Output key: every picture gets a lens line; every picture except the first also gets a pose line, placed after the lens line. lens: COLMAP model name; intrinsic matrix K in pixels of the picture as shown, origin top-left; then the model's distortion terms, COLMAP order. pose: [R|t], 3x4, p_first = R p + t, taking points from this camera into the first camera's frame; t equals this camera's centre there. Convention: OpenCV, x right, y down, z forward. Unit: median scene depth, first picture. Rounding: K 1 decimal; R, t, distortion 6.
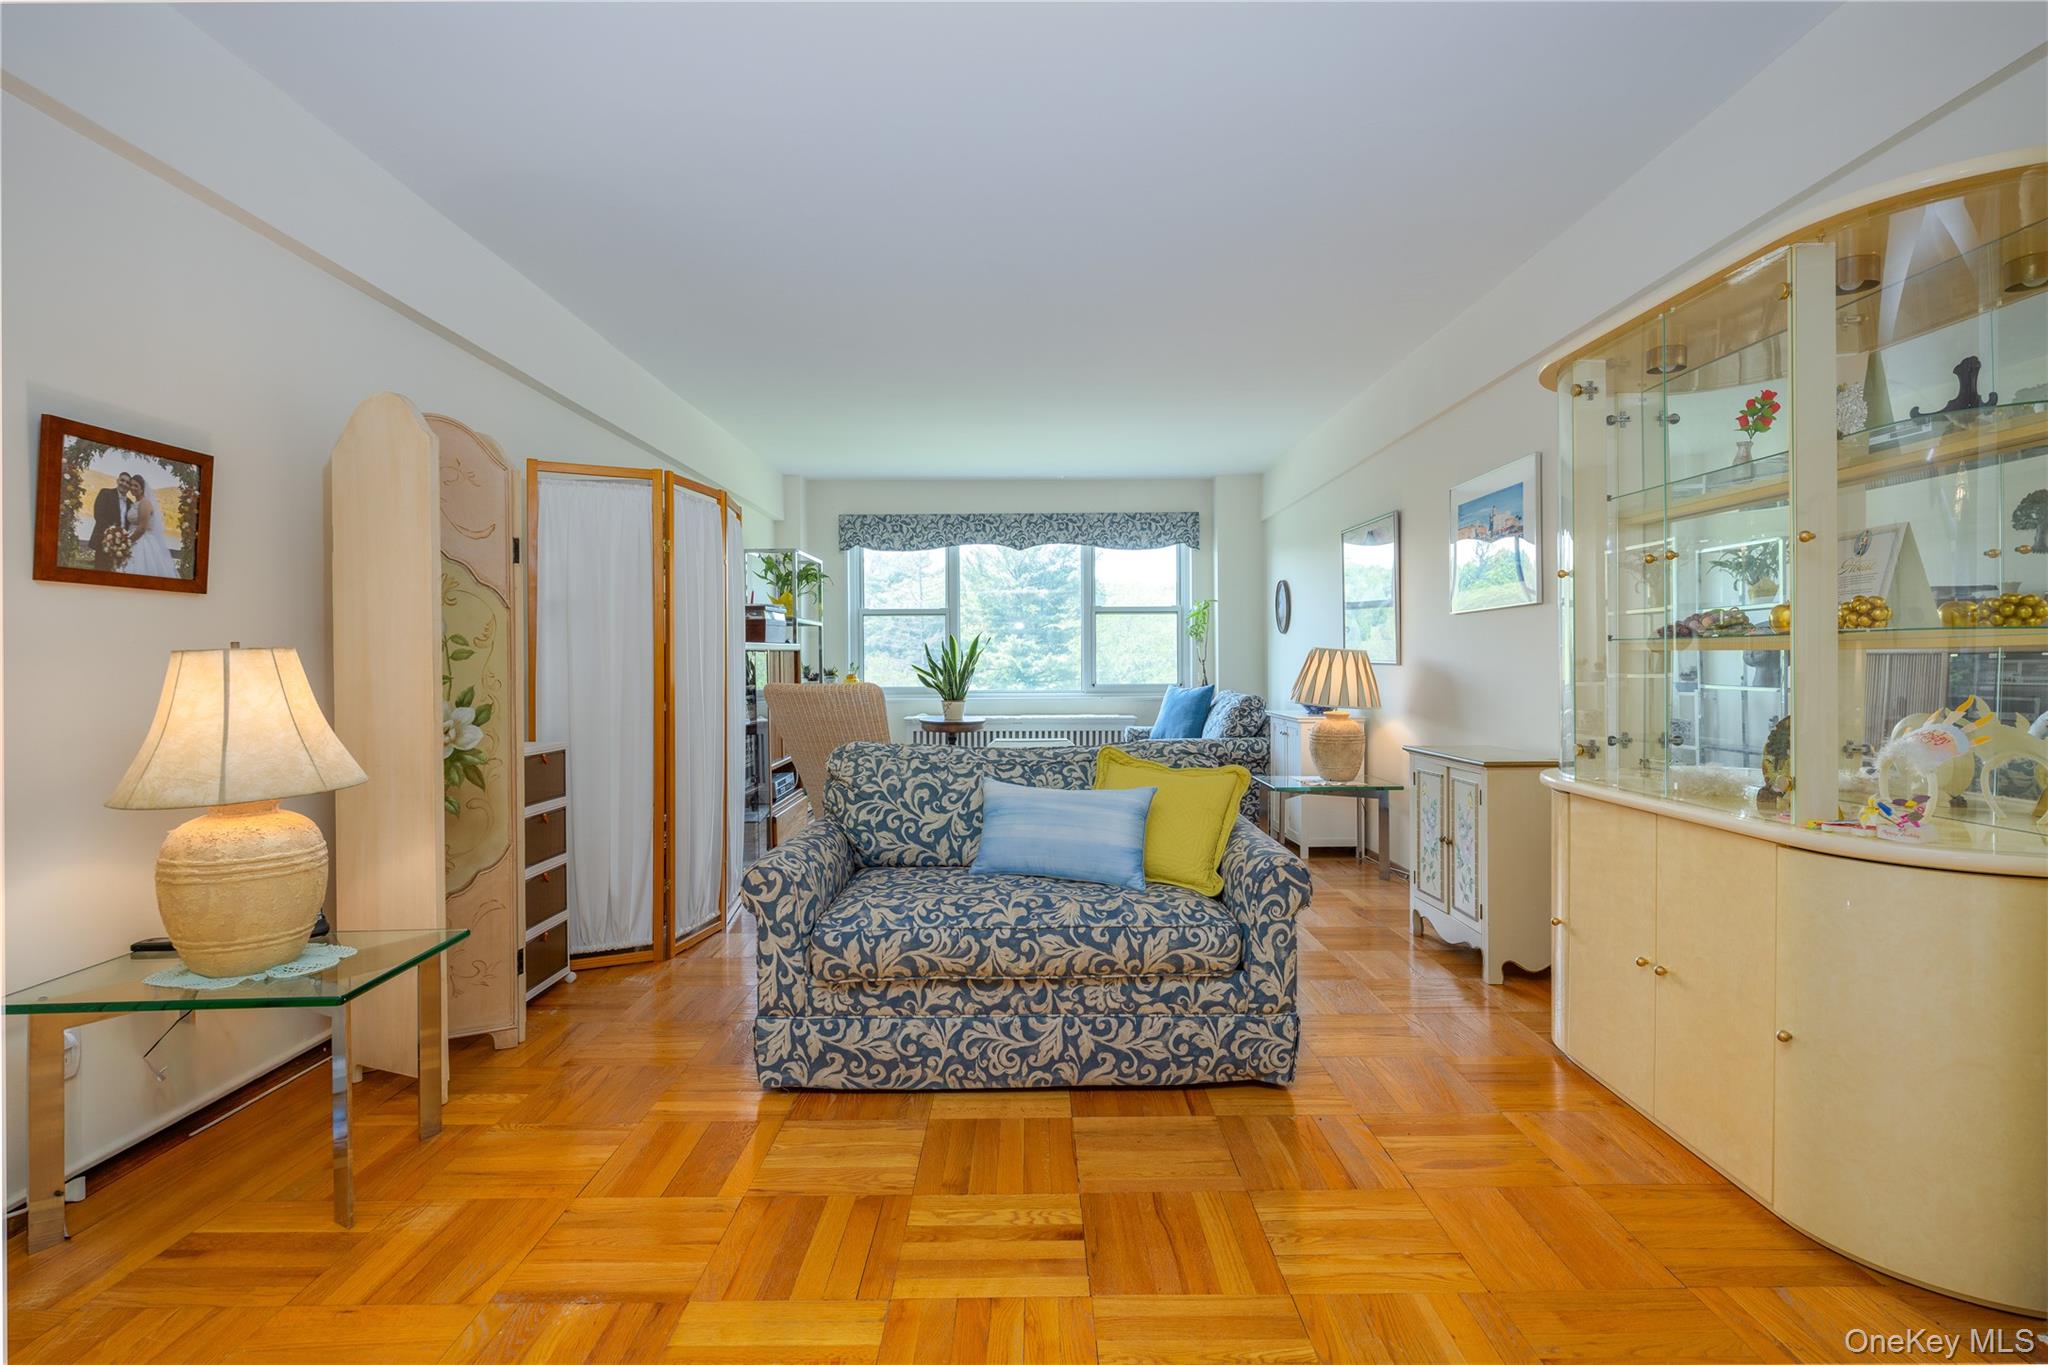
lens RADIAL K [[1026.7, 0, 1028.1], [0, 1026.7, 671.5], [0, 0, 1]] dist [-0.001917, 0.000022]
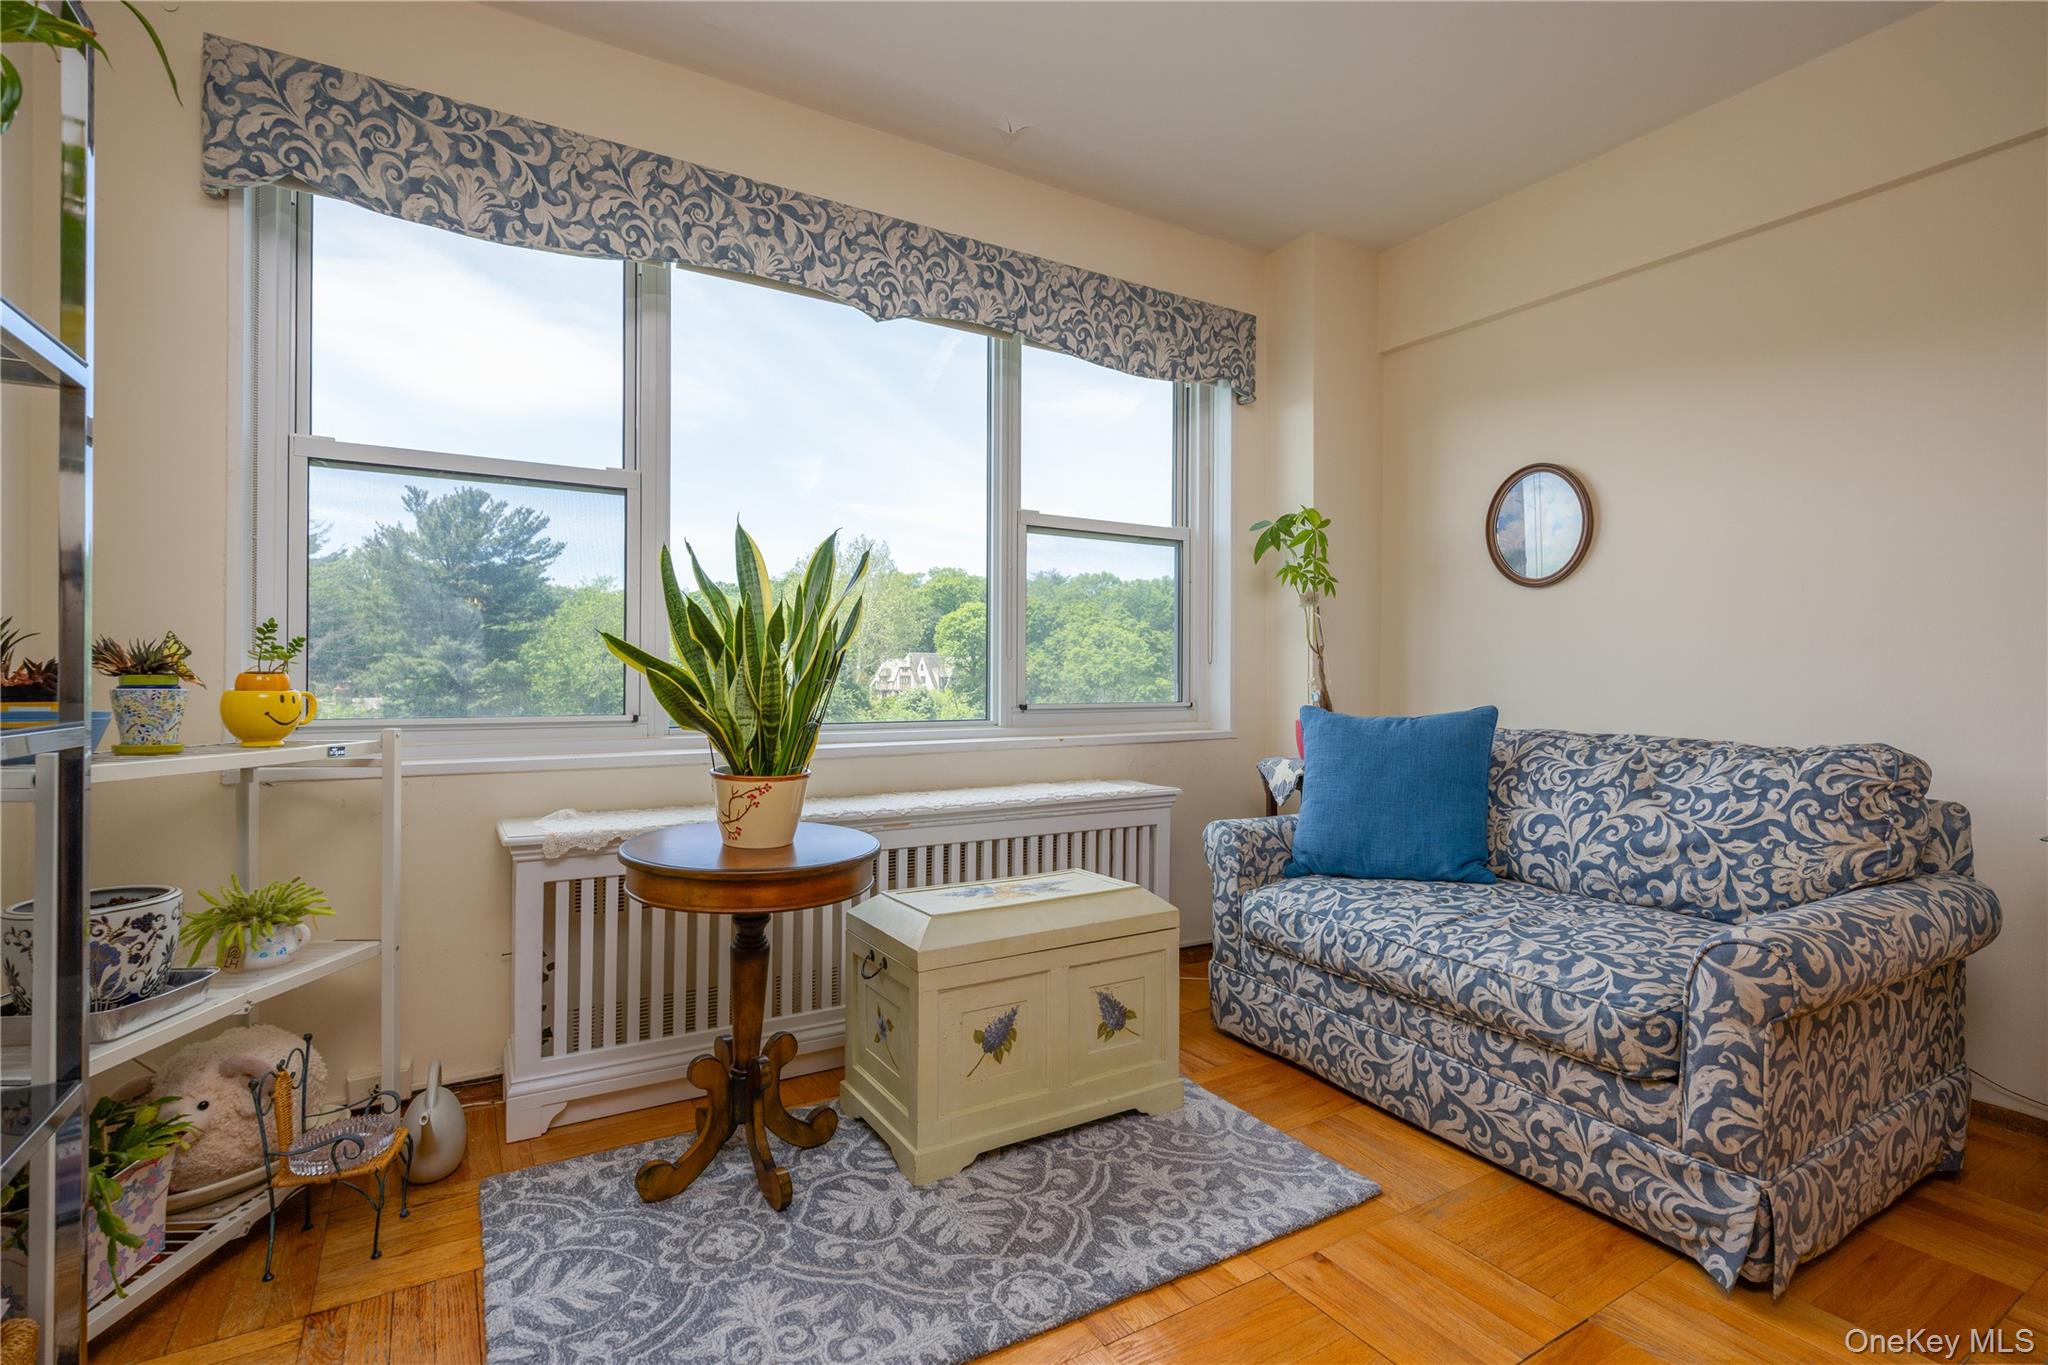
lens RADIAL K [[957.5, 0, 1023.3], [0, 957.5, 674.7], [0, 0, 1]] dist [-0.003281, 0.000028]
pose [[0.852604, 0.010402, 0.522454, -0.148340], [-0.005563, 0.999926, -0.010829, 0.005513], [-0.522528, 0.006326, 0.852599, 0.775074]]
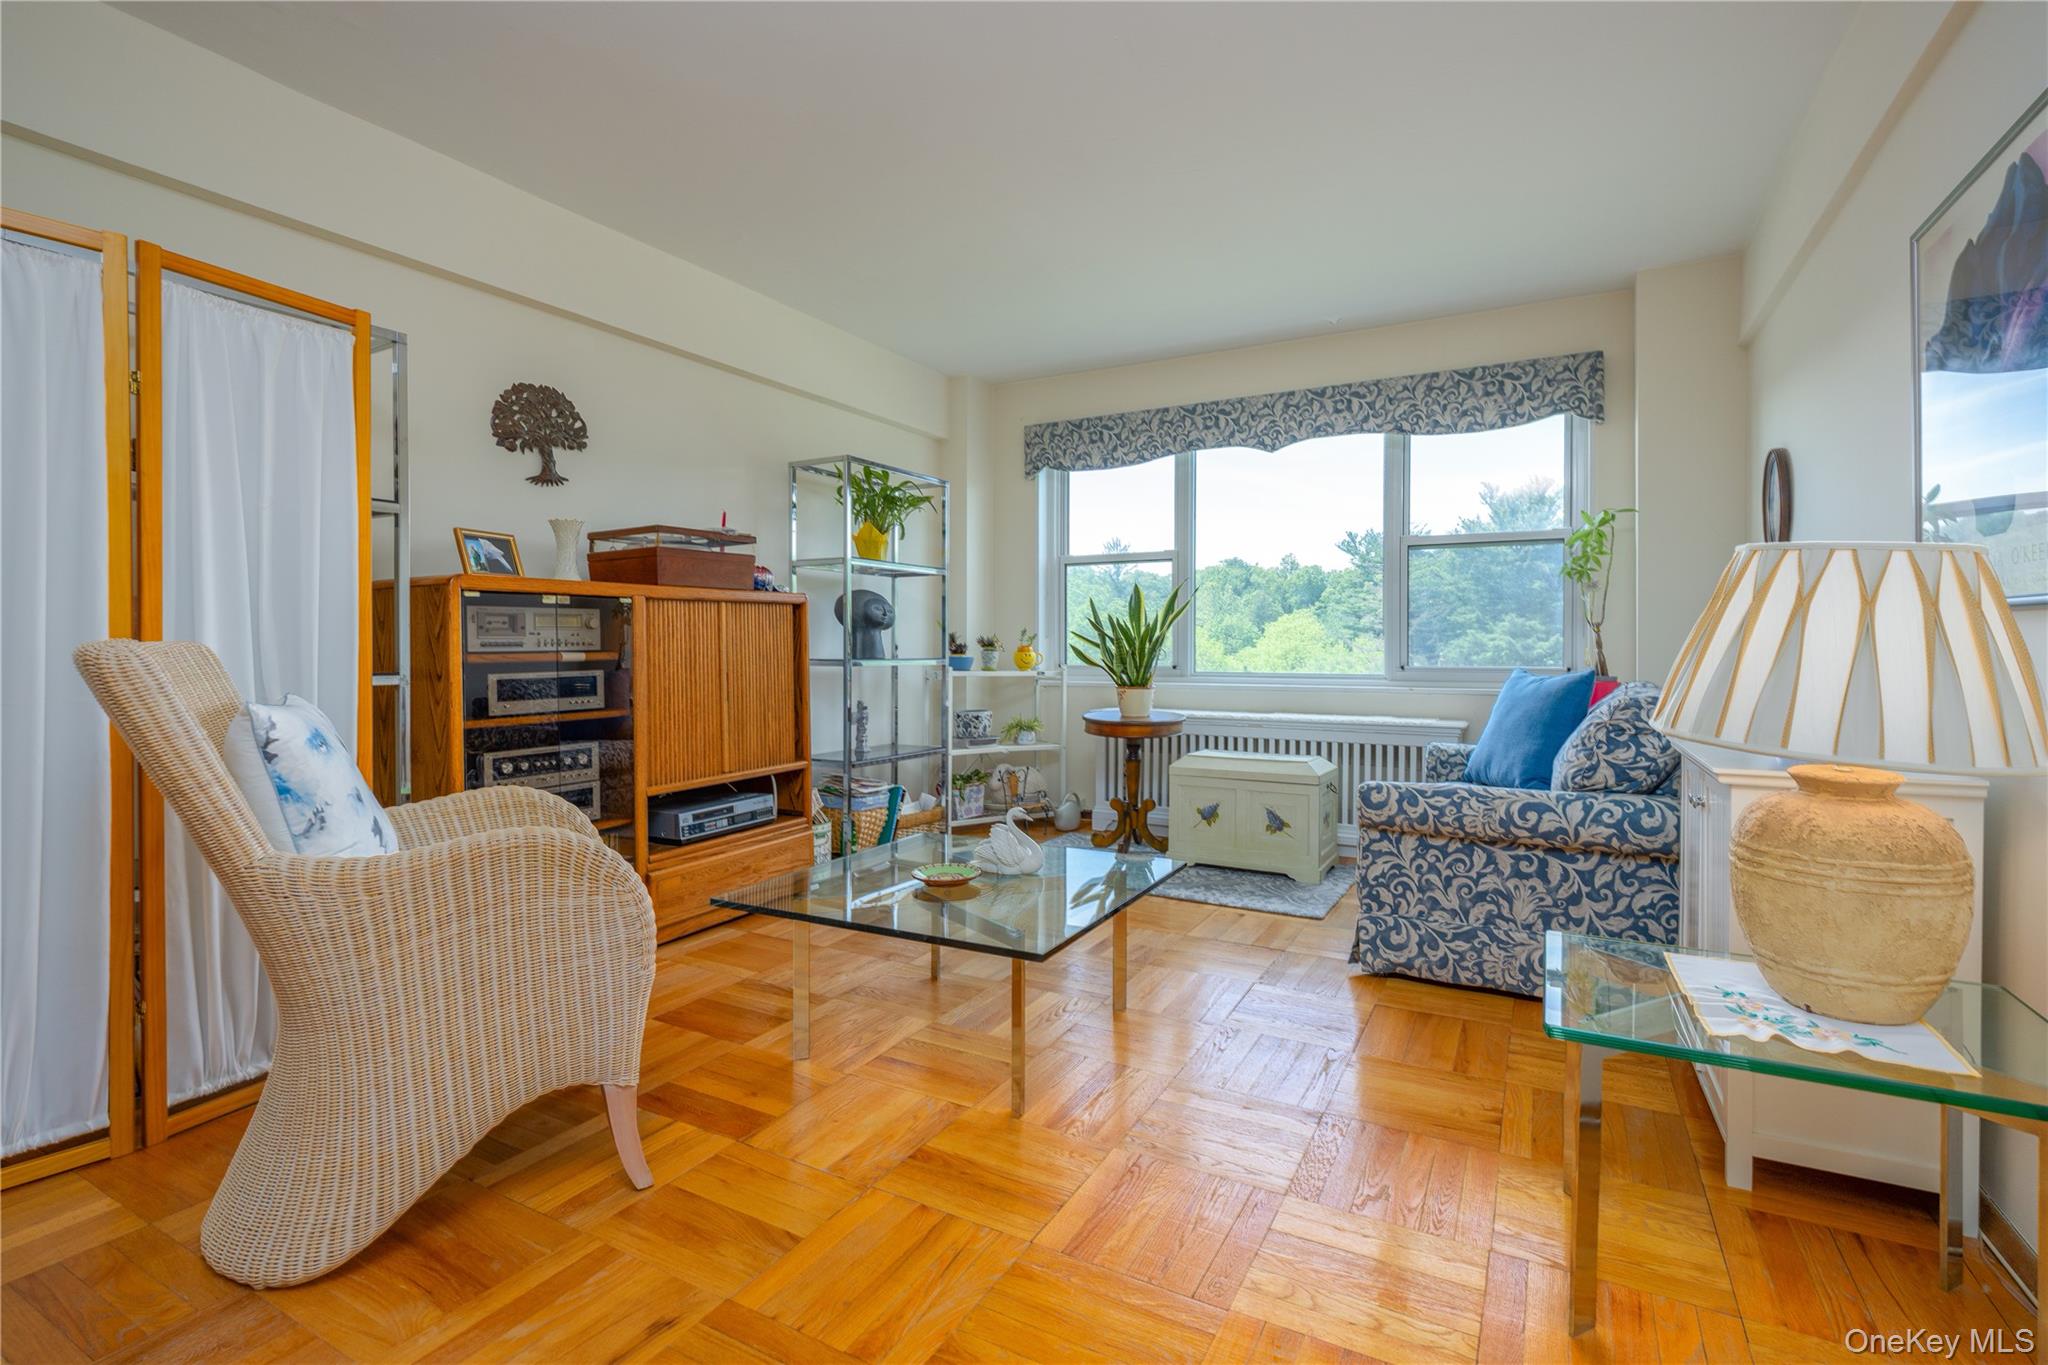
lens RADIAL K [[937.7, 0, 1035.0], [0, 937.7, 651.4], [0, 0, 1]] dist [-0.000918, 0.000006]
pose [[0.873412, 0.011929, -0.486836, 0.162806], [-0.012420, 0.999920, 0.002218, 0.006251], [0.486824, 0.004109, 0.873490, 0.469864]]
